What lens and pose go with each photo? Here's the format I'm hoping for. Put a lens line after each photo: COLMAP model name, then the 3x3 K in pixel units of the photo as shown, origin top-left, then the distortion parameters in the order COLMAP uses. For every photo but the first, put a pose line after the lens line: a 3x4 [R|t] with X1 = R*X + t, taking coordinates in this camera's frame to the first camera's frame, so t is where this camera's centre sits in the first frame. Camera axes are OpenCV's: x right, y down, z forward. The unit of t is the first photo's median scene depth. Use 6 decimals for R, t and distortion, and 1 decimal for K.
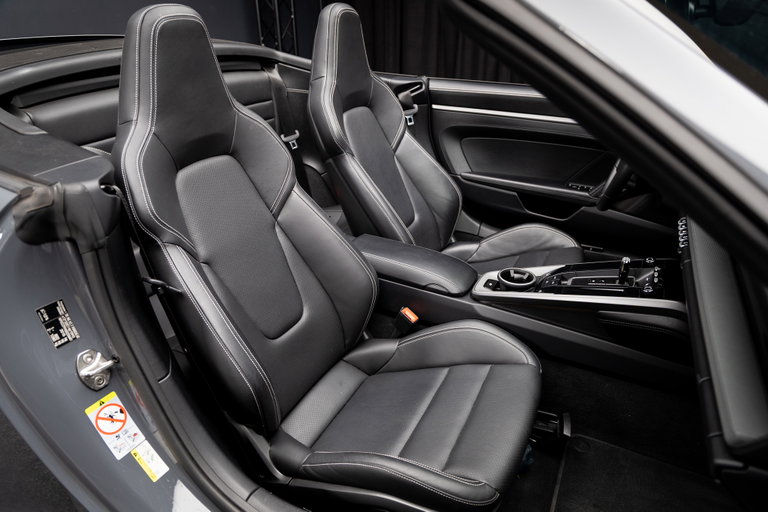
lens RADIAL K [[518.3, 0, 384.0], [0, 518.3, 256.0], [0, 0, 1]] dist [-0.000969, 0.000906]
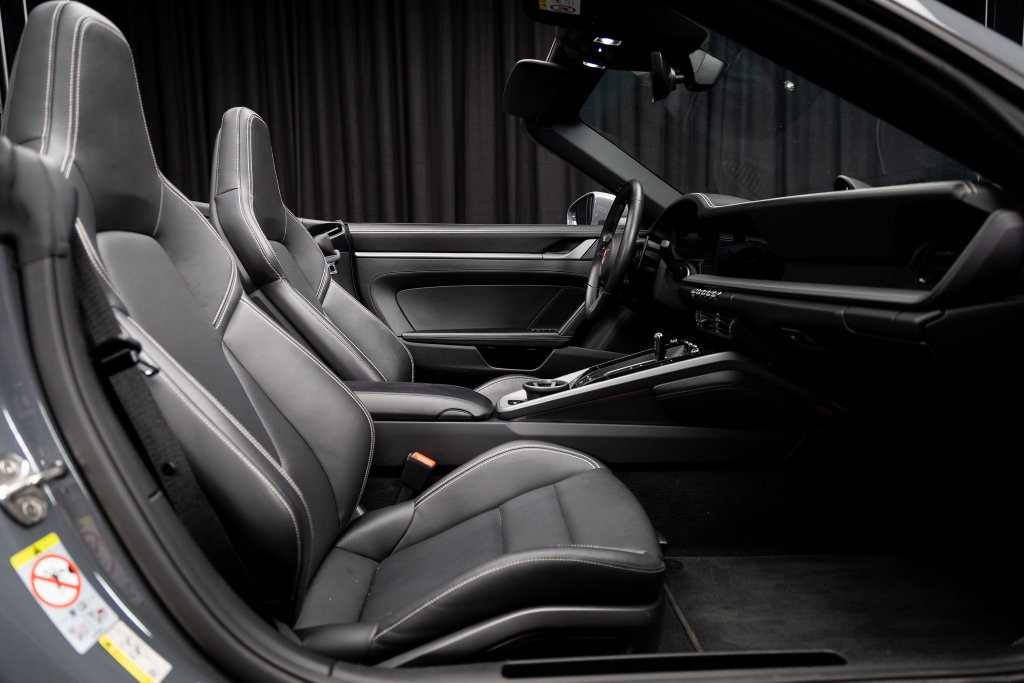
lens RADIAL K [[691.0, 0, 512.0], [0, 691.0, 341.5], [0, 0, 1]] dist [-0.000969, 0.000906]
pose [[0.875447, -0.063139, 0.479171, -0.303340], [0.220628, 0.934311, -0.279975, 0.265287], [-0.430018, 0.350822, 0.831871, 0.088358]]
